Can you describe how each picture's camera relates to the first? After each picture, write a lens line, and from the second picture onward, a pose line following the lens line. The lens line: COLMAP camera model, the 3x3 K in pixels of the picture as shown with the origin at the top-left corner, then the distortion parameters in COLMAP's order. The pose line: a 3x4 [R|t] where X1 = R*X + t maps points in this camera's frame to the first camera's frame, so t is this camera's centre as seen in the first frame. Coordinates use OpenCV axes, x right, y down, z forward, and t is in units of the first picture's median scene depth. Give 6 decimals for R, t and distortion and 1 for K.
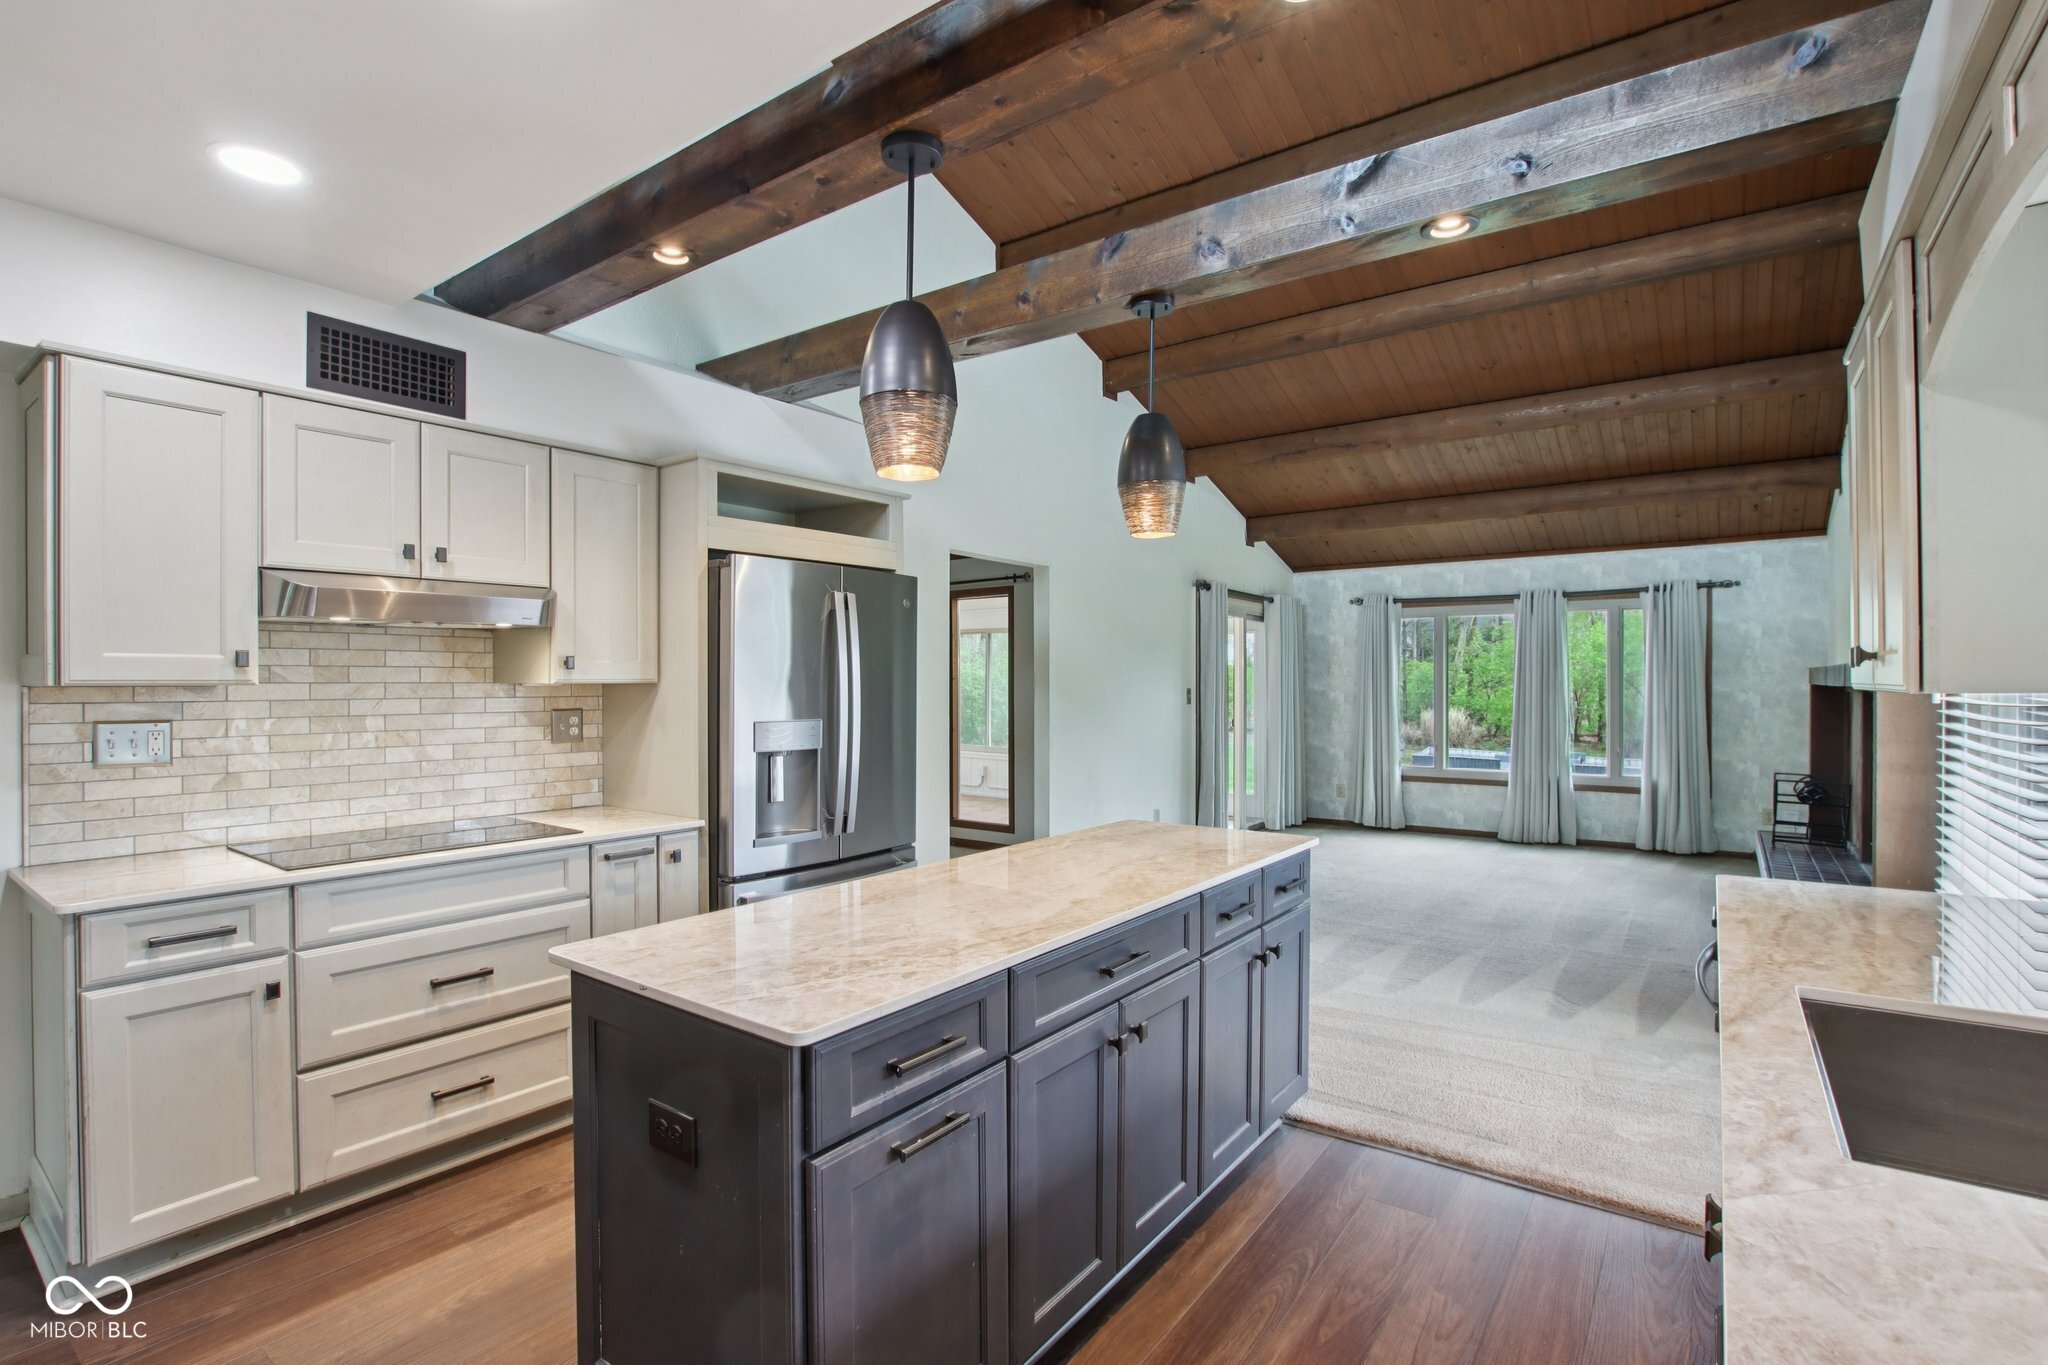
lens RADIAL K [[954.1, 0, 1021.6], [0, 954.1, 681.7], [0, 0, 1]] dist [-0.029036, -0.000275]
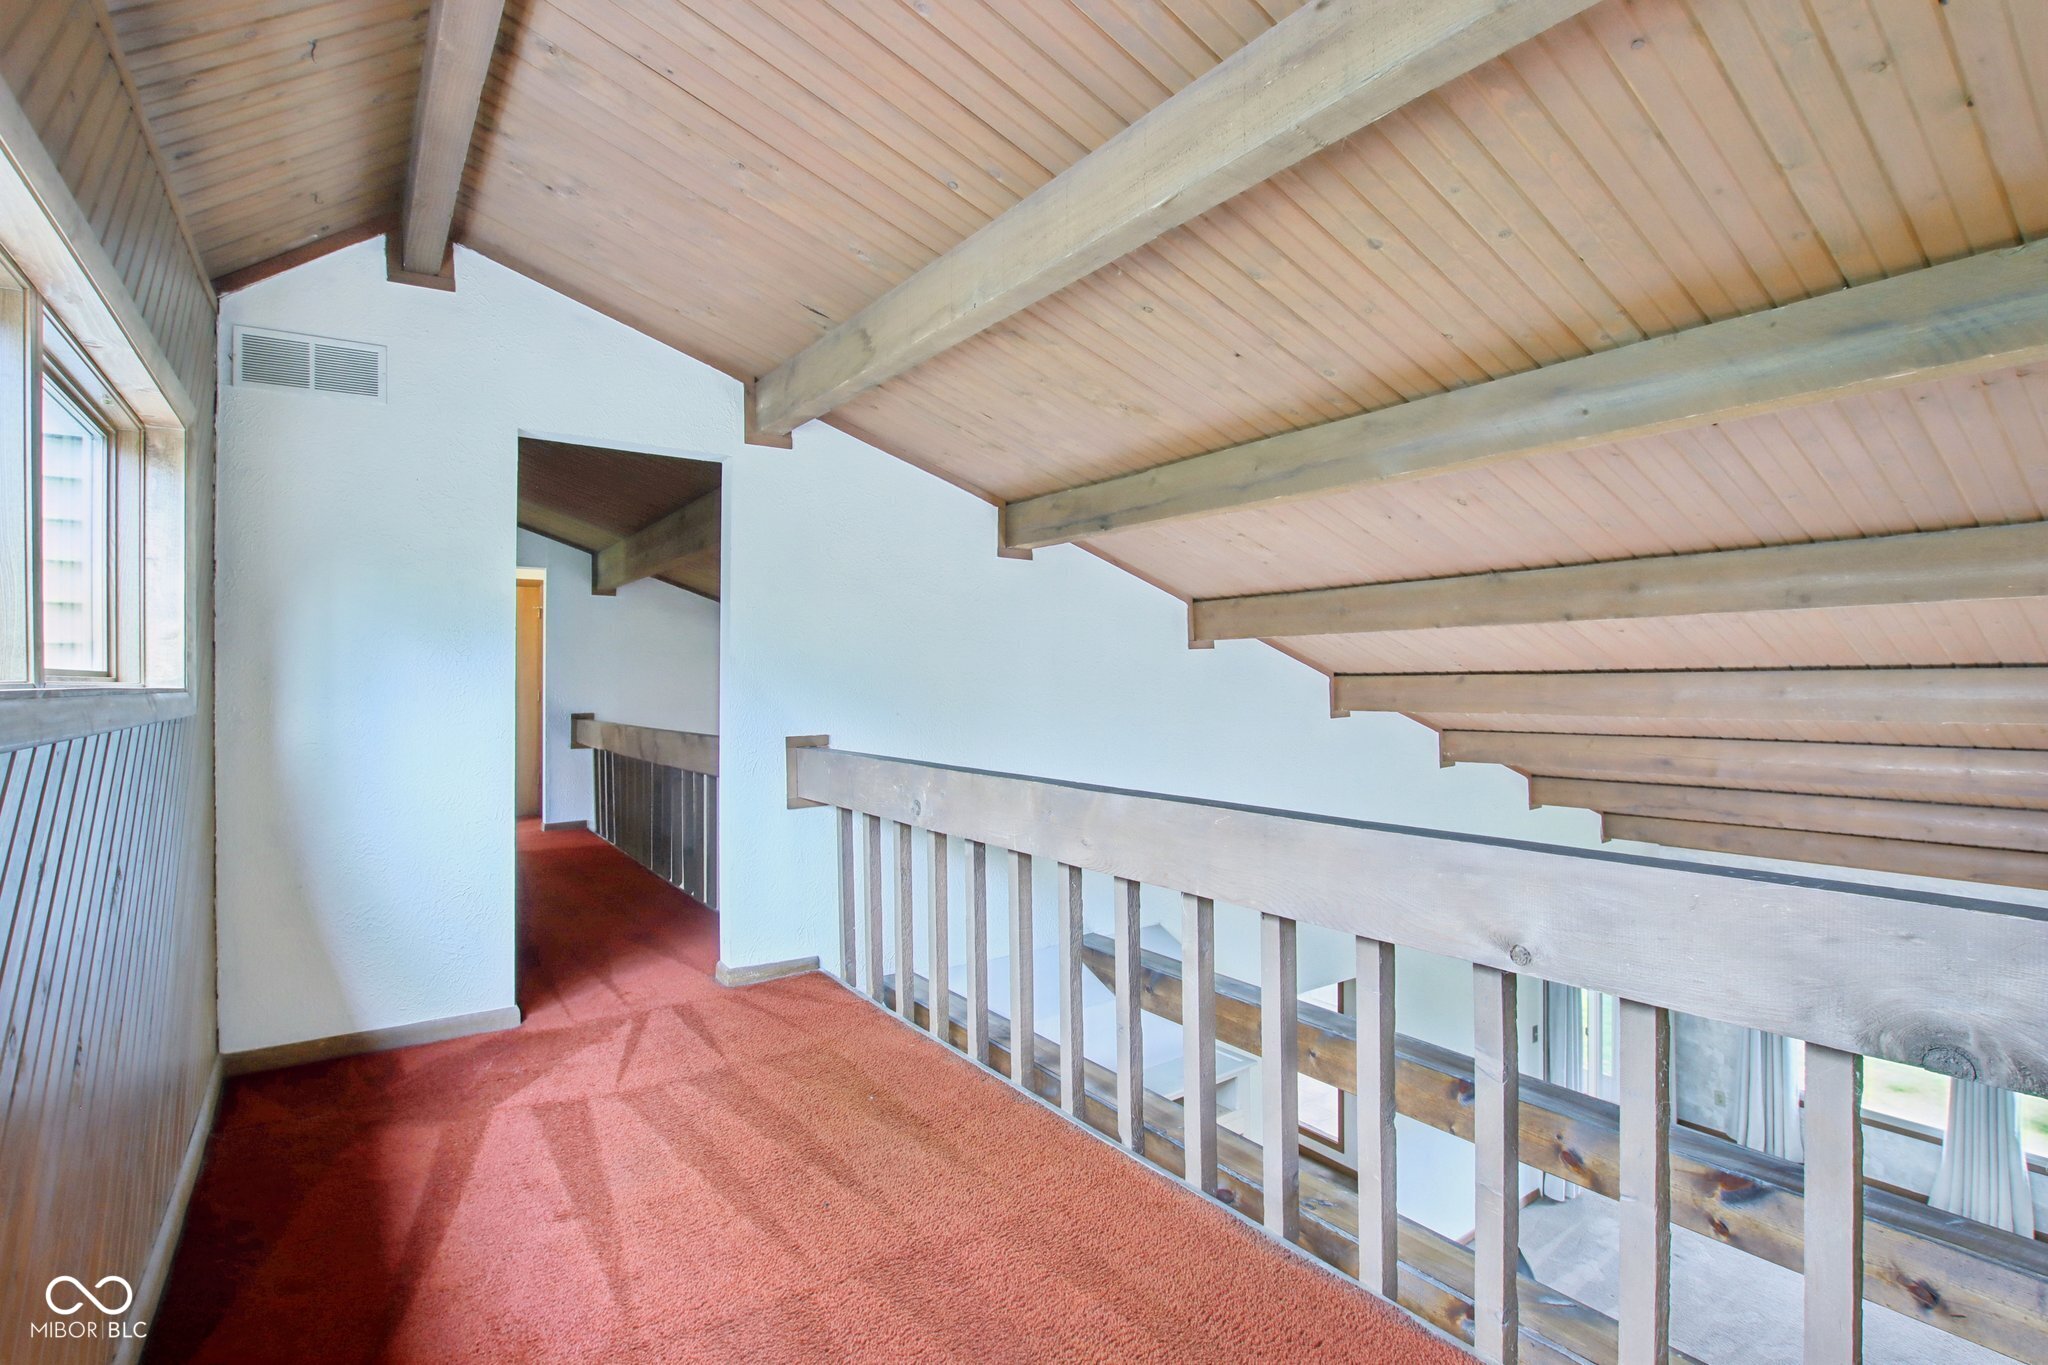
lens RADIAL K [[954.1, 0, 1027.4], [0, 954.1, 679.7], [0, 0, 1]] dist [-0.029036, -0.000275]
pose [[0.950908, -0.005342, -0.309427, -0.012140], [0.001391, 0.999915, -0.012989, -0.305325], [0.309470, 0.011921, 0.950835, -0.049204]]
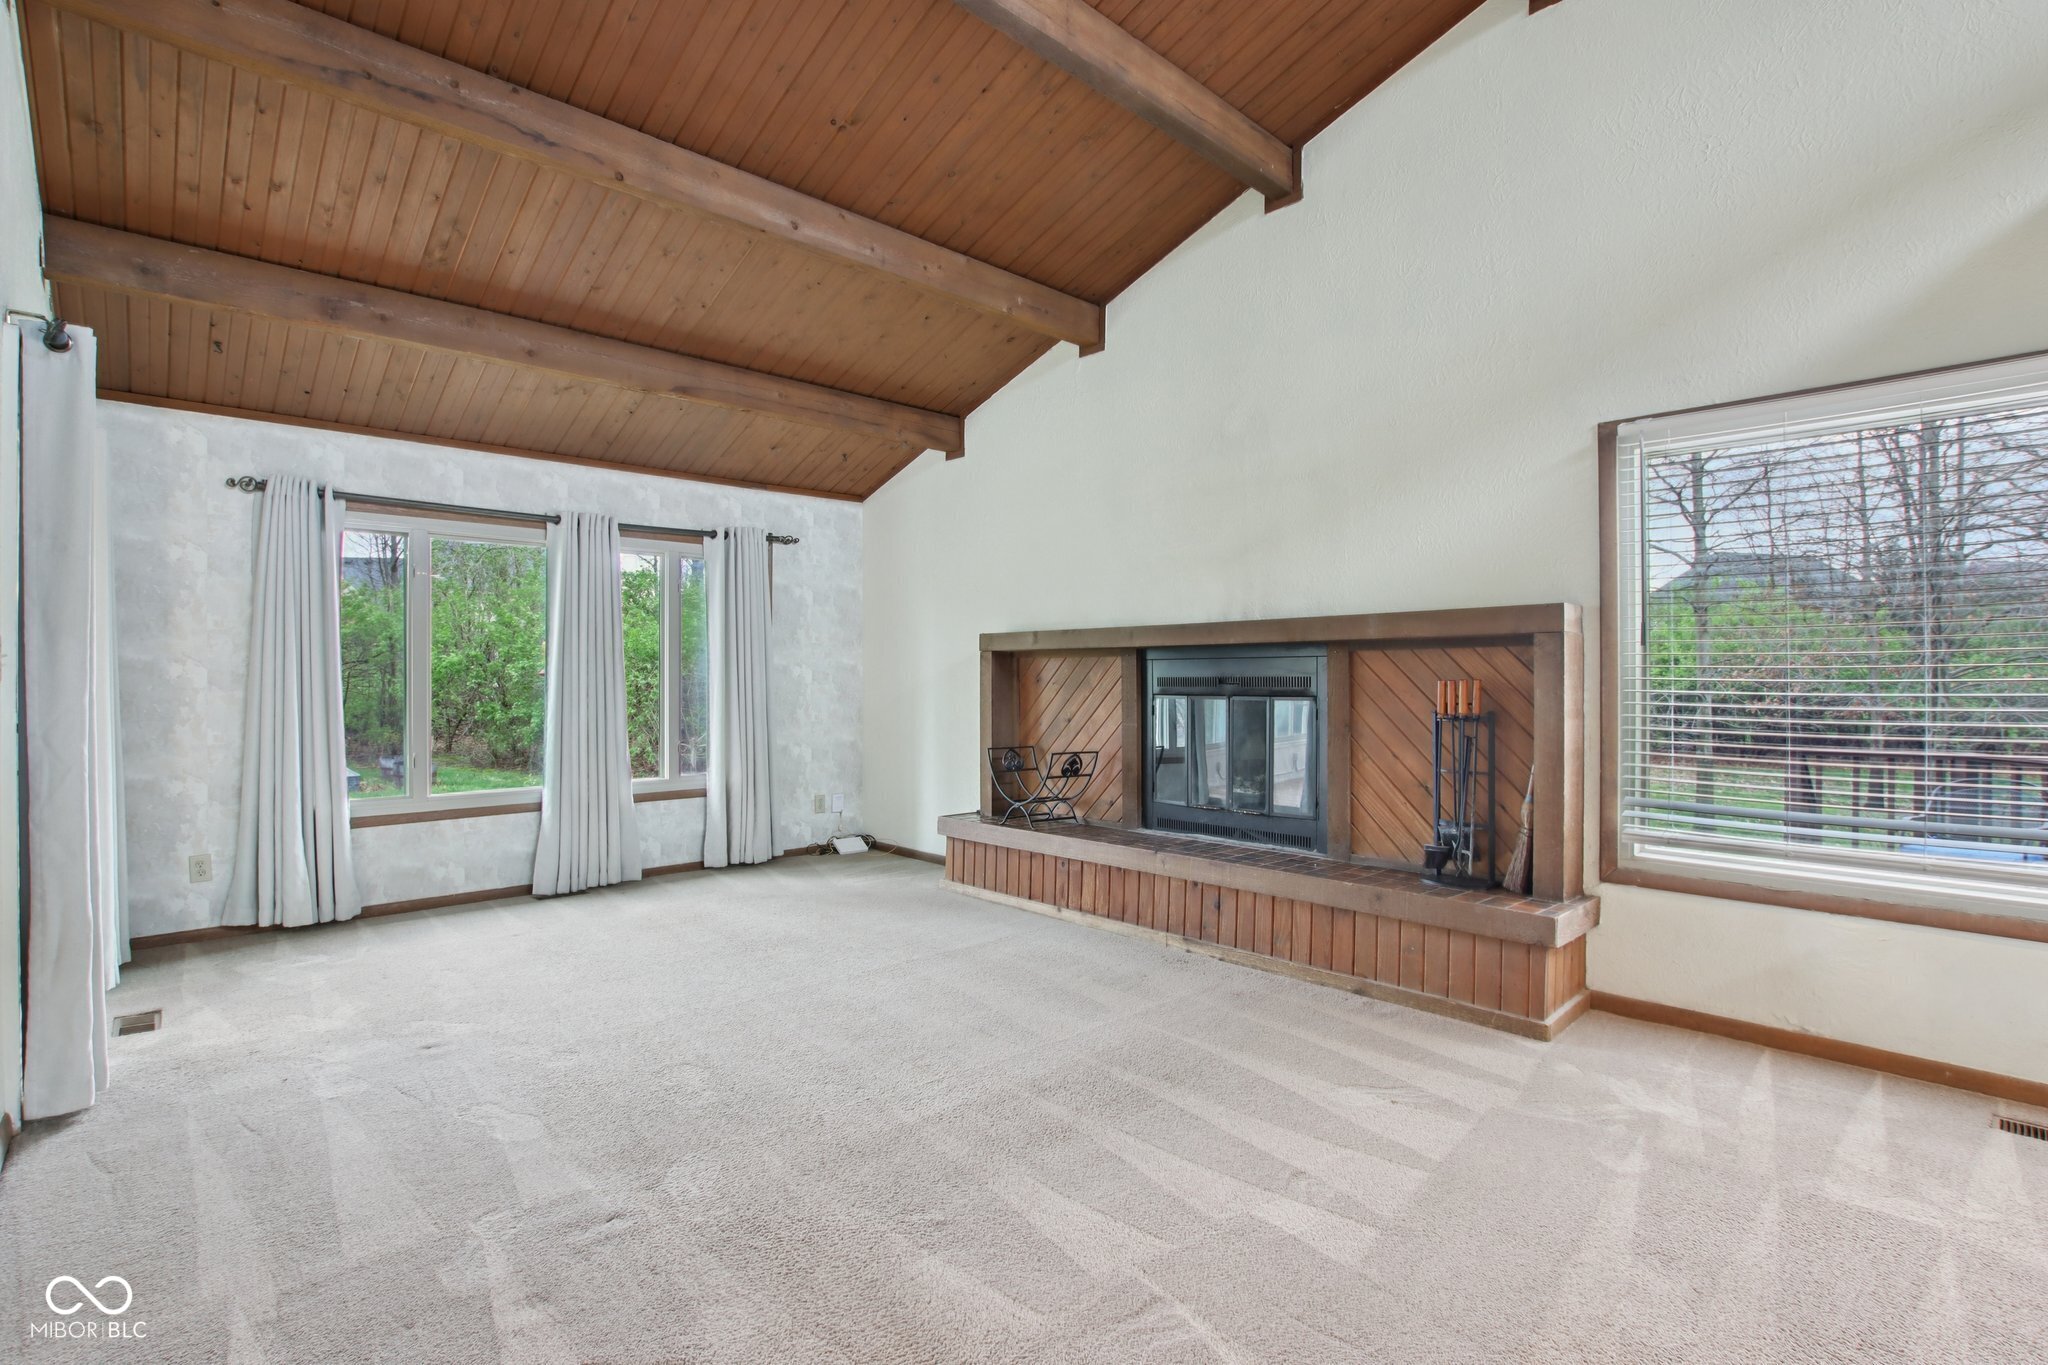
lens RADIAL K [[954.1, 0, 1038.8], [0, 954.1, 673.5], [0, 0, 1]] dist [-0.029036, -0.000275]
pose [[0.178903, 0.005399, 0.983852, -0.062786], [0.005623, 0.999963, -0.006510, 0.023496], [-0.983851, 0.006696, 0.178866, 0.558187]]
